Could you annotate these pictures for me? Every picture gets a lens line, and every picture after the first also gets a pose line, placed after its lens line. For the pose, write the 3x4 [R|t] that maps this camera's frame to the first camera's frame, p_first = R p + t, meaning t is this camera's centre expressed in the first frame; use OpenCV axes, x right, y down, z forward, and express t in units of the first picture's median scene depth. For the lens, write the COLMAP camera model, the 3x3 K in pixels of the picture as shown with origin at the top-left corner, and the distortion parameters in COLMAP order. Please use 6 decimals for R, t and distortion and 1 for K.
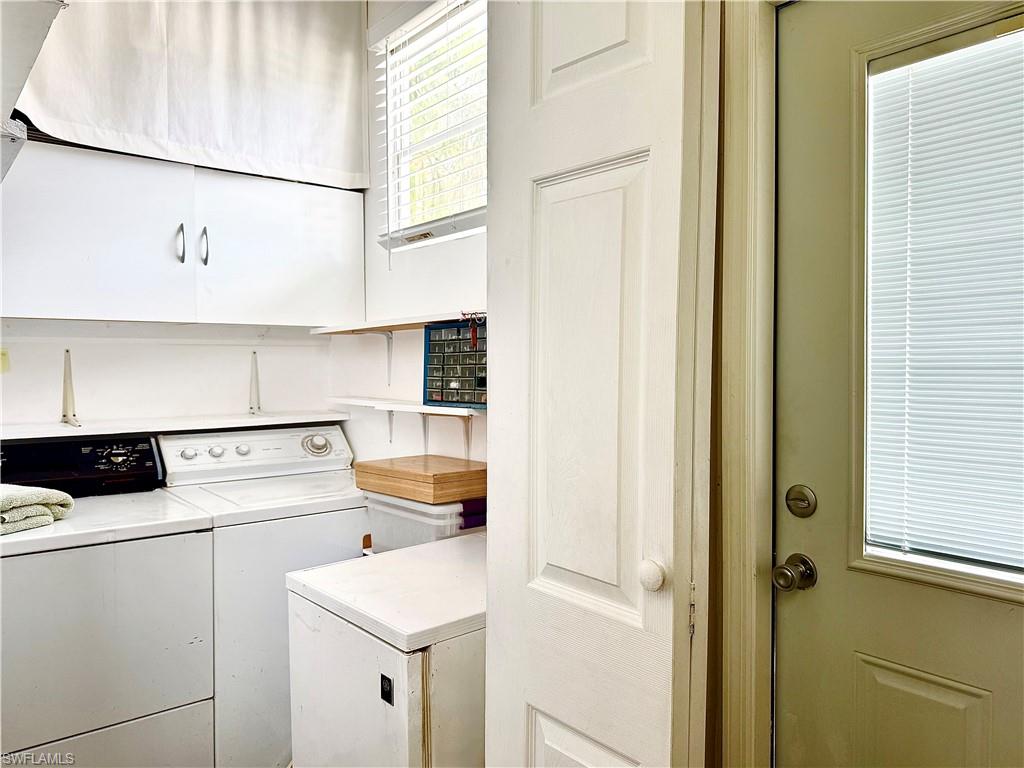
lens RADIAL K [[743.3, 0, 509.8], [0, 743.3, 386.0], [0, 0, 1]] dist [0.056526, -0.068365]
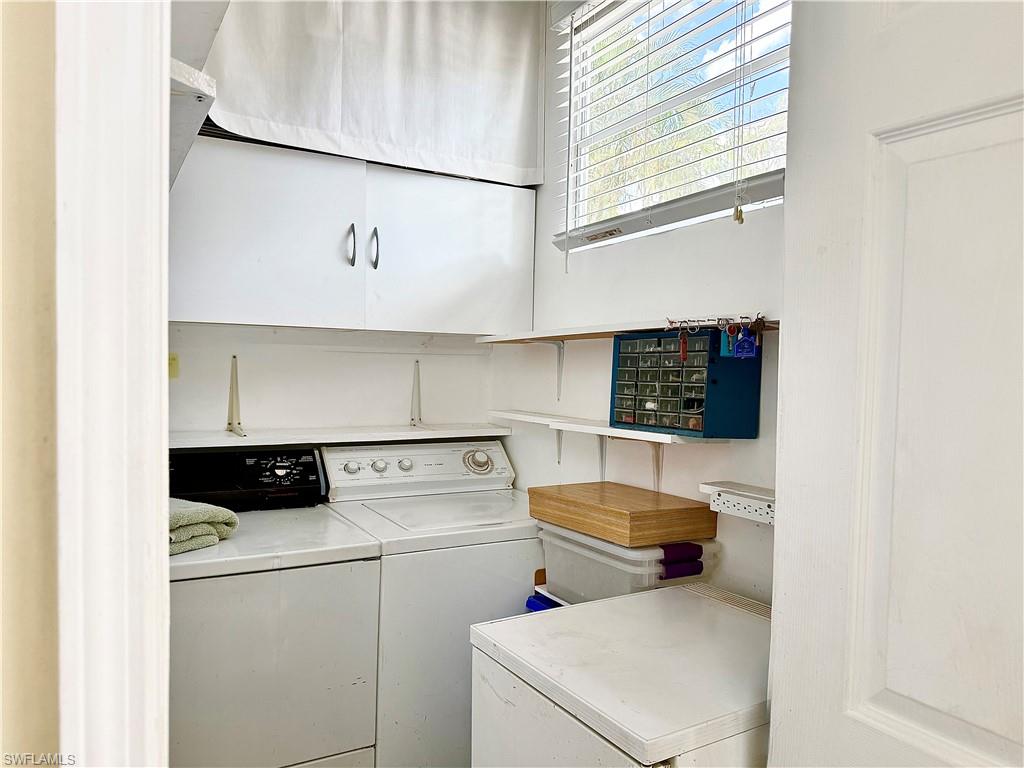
lens RADIAL K [[724.0, 0, 510.4], [0, 724.0, 388.5], [0, 0, 1]] dist [0.076164, -0.111121]
pose [[0.985486, 0.026186, -0.167725, -0.083073], [-0.027372, 0.999614, -0.004766, -0.010963], [0.167535, 0.009288, 0.985822, 0.135793]]
